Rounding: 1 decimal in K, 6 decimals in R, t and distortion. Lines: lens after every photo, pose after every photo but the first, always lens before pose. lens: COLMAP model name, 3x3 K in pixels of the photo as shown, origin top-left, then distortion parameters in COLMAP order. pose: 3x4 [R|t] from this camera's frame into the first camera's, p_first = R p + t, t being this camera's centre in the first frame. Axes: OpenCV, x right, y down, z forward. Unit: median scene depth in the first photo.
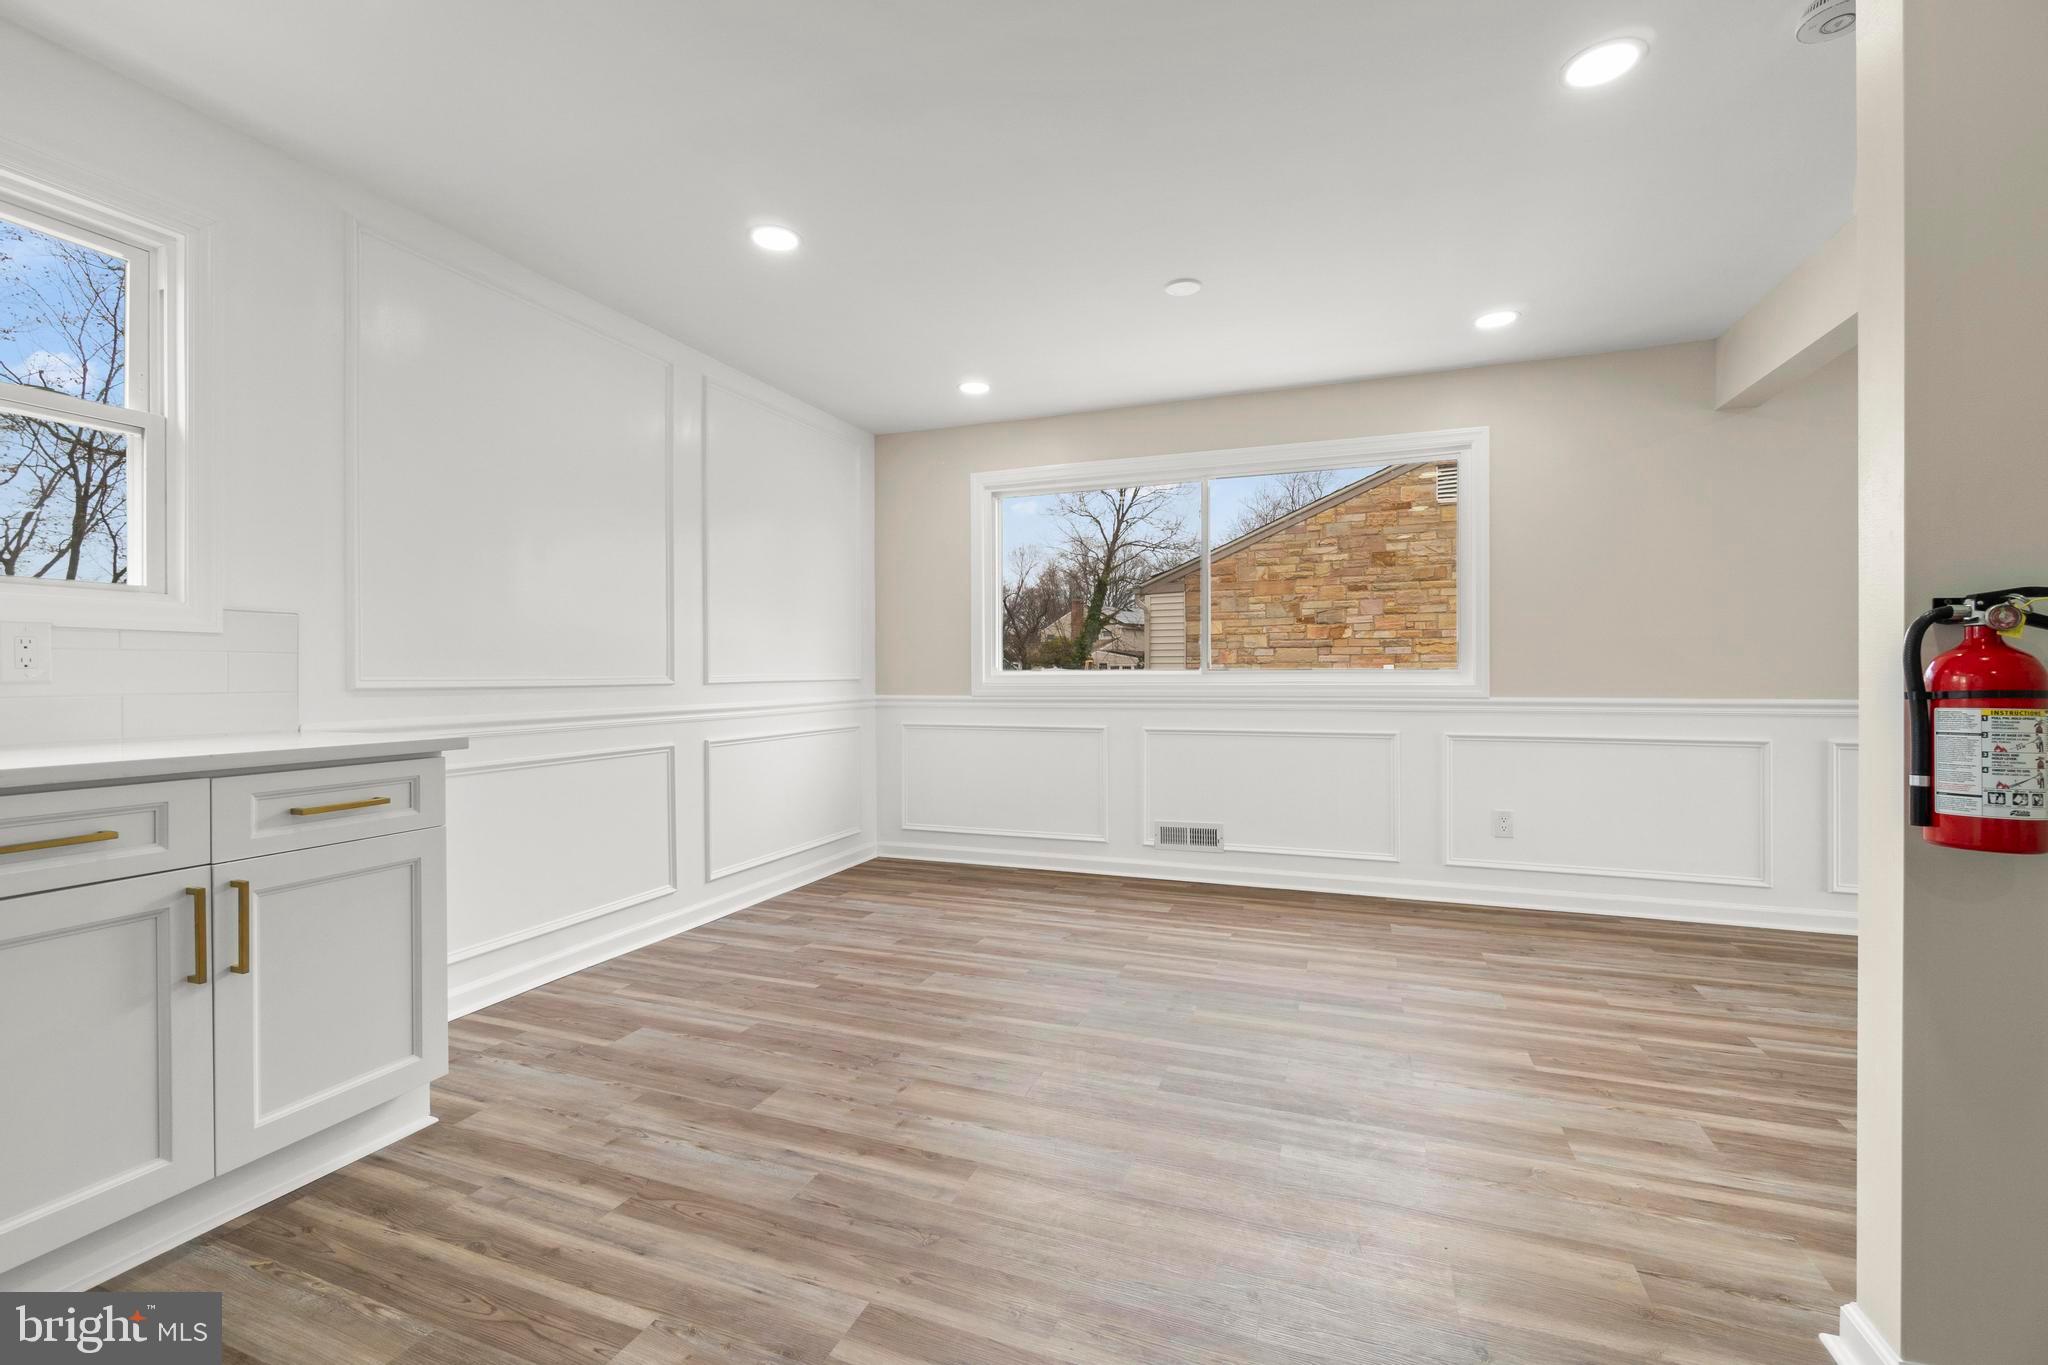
lens RADIAL K [[864.5, 0, 1024.0], [0, 864.5, 682.5], [0, 0, 1]] dist [0.001382, 0.000282]
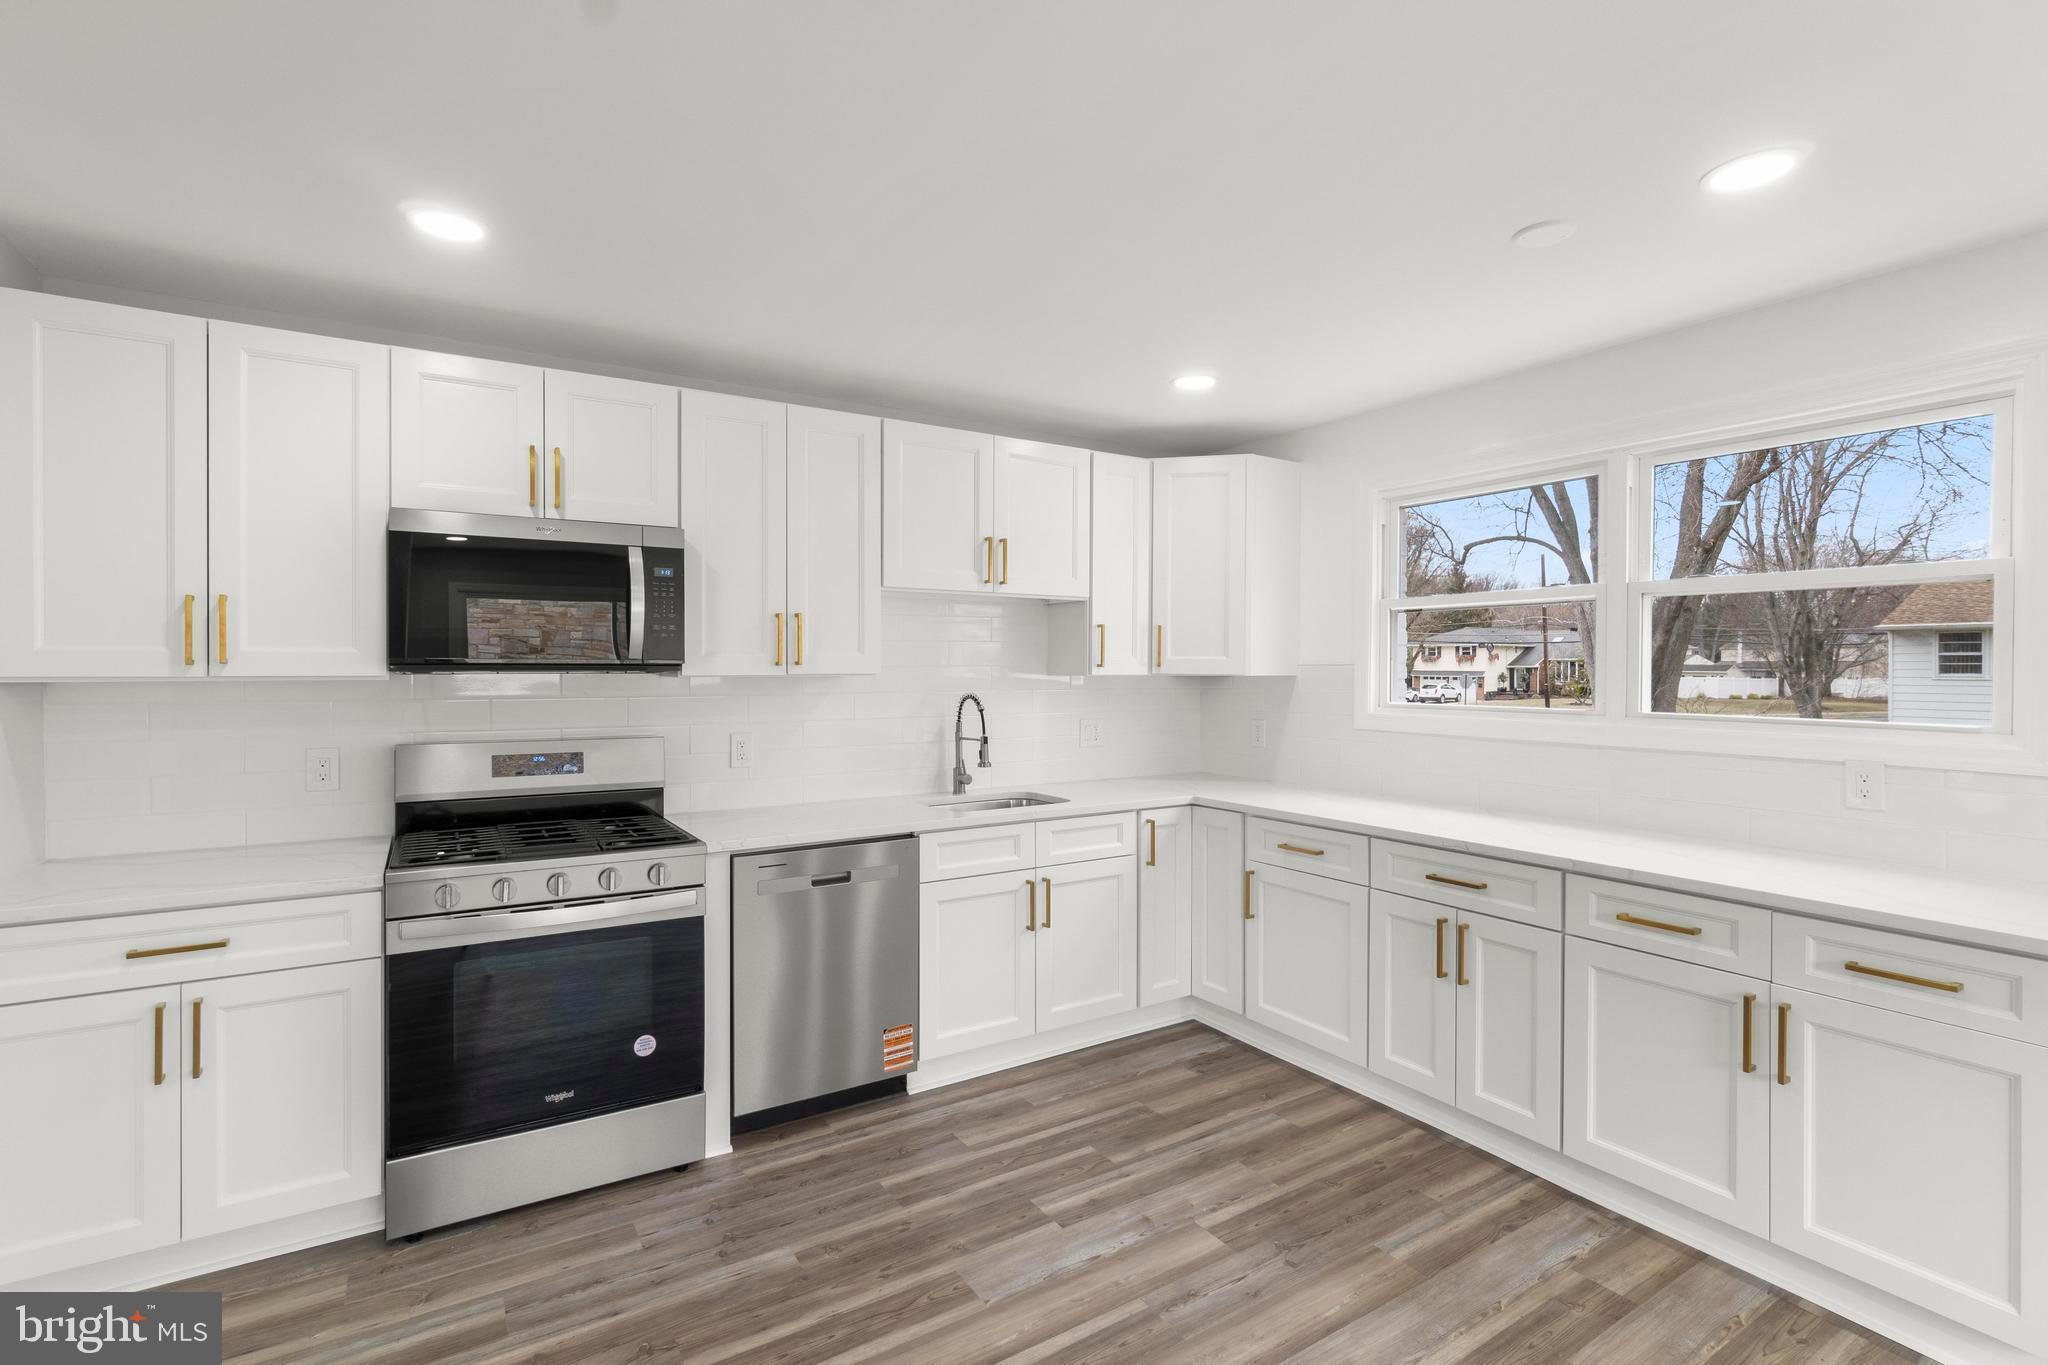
lens RADIAL K [[950.7, 0, 1024.0], [0, 950.7, 682.5], [0, 0, 1]] dist [-0.002176, -0.000161]
pose [[-0.593223, 0.012073, -0.804948, 0.755671], [-0.009689, 0.999708, 0.022134, -0.232480], [0.804980, 0.020930, -0.592932, 0.955047]]
